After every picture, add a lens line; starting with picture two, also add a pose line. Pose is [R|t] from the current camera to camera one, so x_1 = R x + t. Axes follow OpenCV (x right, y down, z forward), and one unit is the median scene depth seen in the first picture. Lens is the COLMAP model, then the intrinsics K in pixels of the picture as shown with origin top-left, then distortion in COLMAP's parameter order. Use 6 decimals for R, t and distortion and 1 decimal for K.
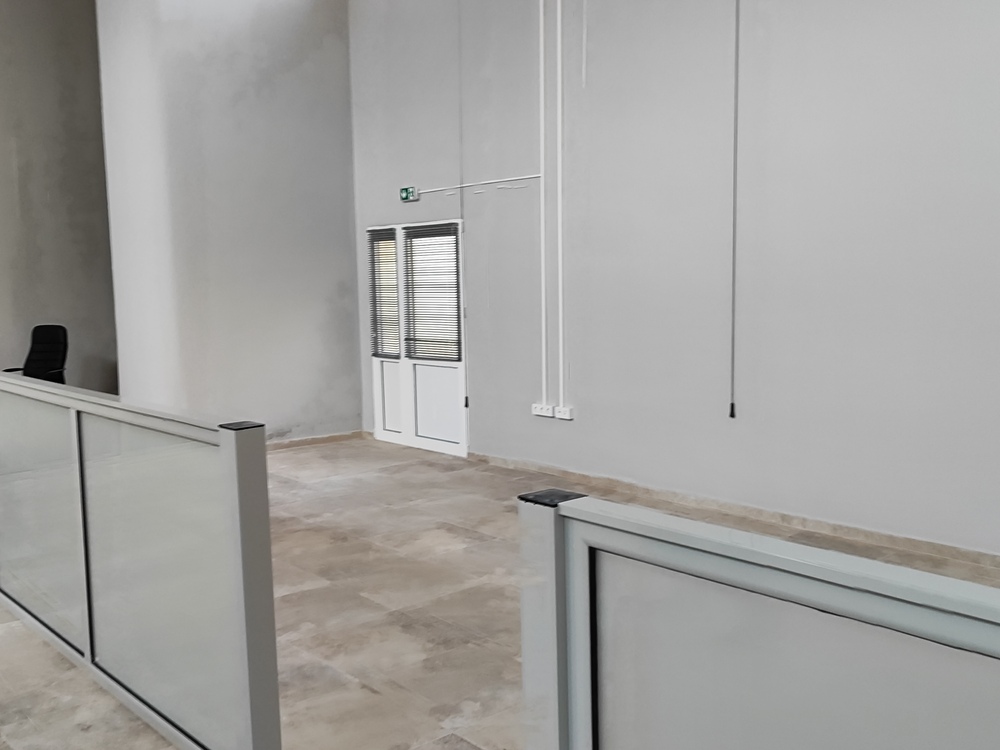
lens RADIAL K [[978.2, 0, 500.0], [0, 978.2, 375.0], [0, 0, 1]] dist [0.019686, -0.031060]
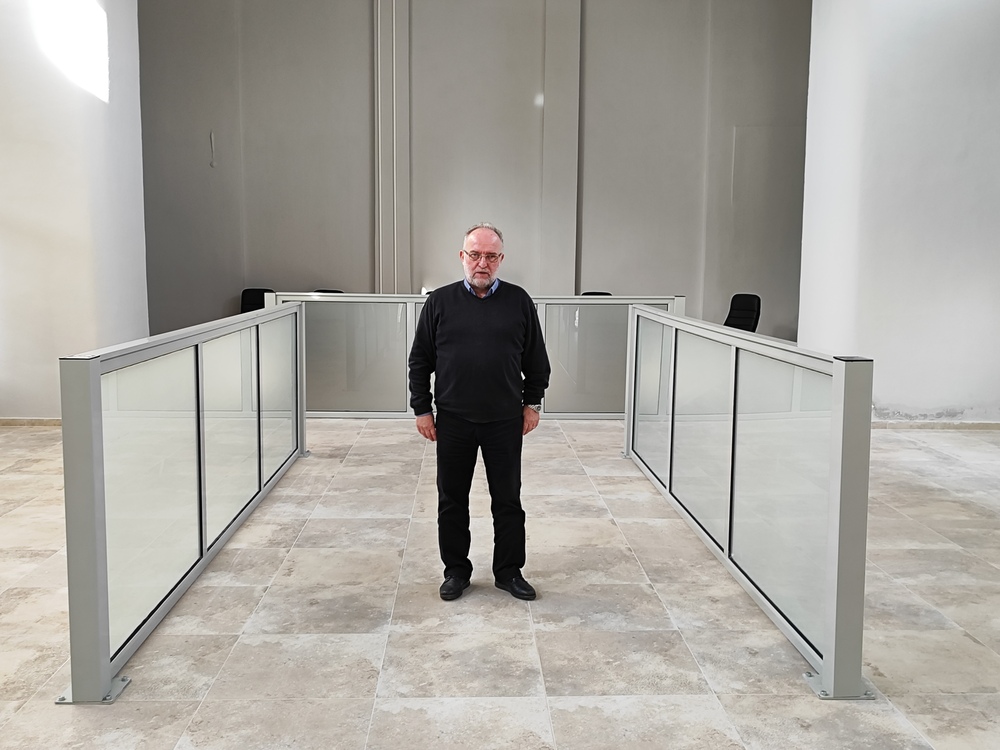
lens RADIAL K [[978.2, 0, 500.0], [0, 978.2, 375.0], [0, 0, 1]] dist [0.019686, -0.031060]
pose [[0.771791, 0.095769, -0.628623, 0.054309], [-0.086173, 0.995226, 0.045821, 0.020354], [0.630010, 0.018806, 0.776359, -0.061808]]
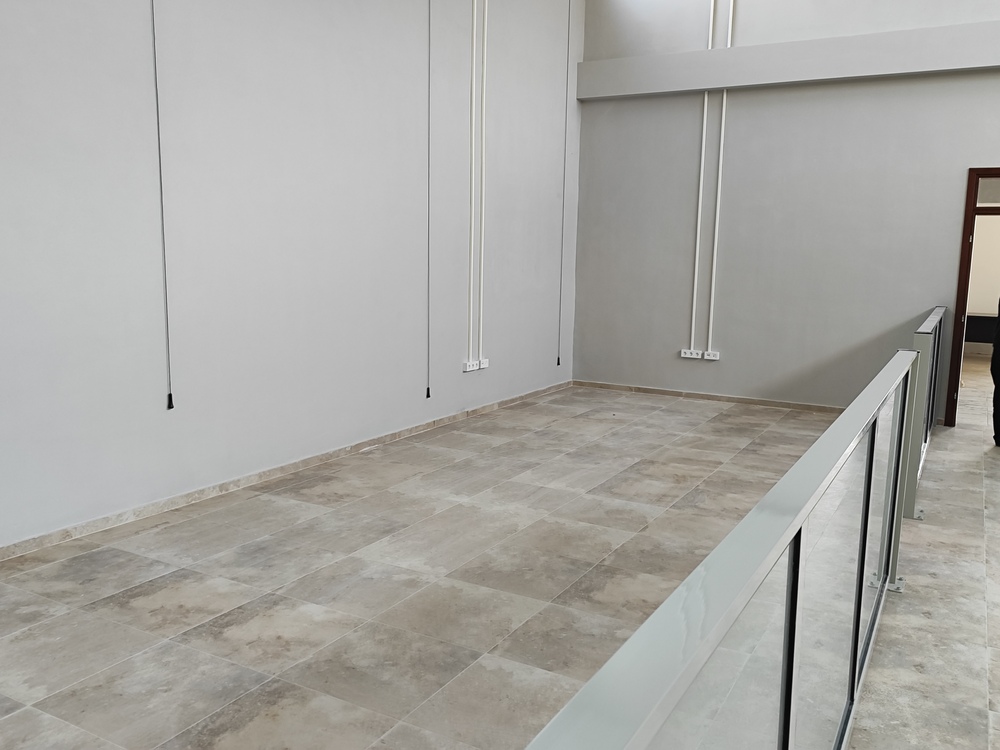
lens RADIAL K [[816.5, 0, 500.0], [0, 816.5, 375.0], [0, 0, 1]] dist [0.098615, -0.079908]
pose [[-0.324956, -0.122835, 0.937718, -0.523779], [0.080092, 0.984393, 0.156704, -0.075765], [-0.942332, 0.126025, -0.310046, 0.793117]]
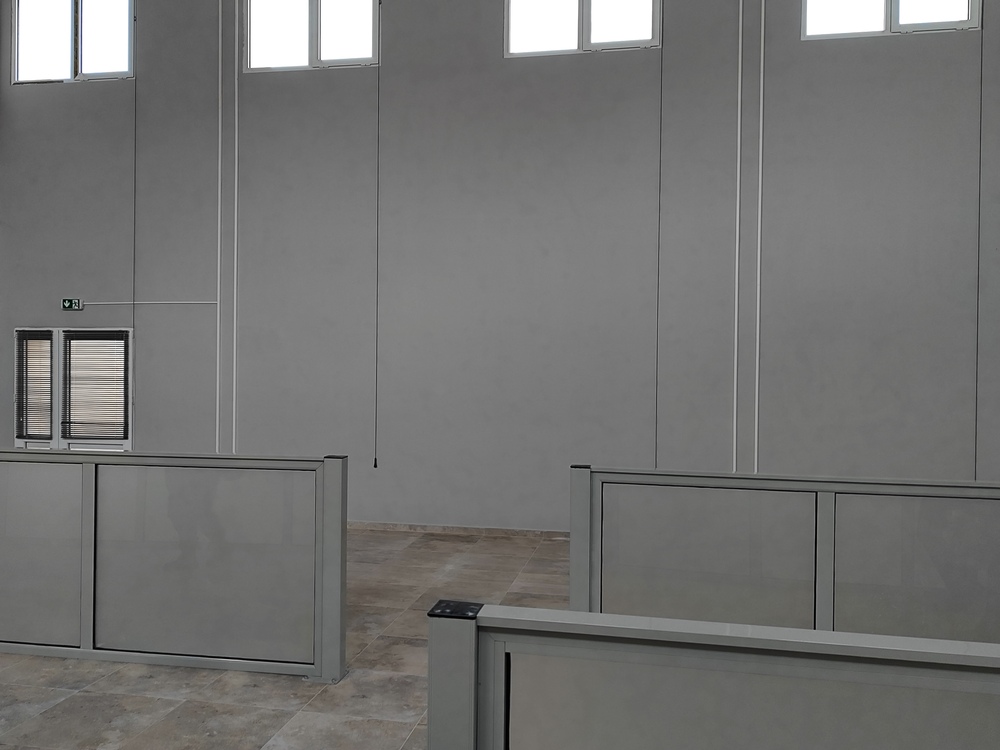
lens RADIAL K [[815.5, 0, 500.0], [0, 815.5, 375.0], [0, 0, 1]] dist [0.006492, 0.004953]
pose [[0.786205, 0.030525, 0.617212, -0.360789], [0.032595, 0.995340, -0.090746, 0.017258], [-0.617106, 0.091463, 0.781546, -0.150299]]
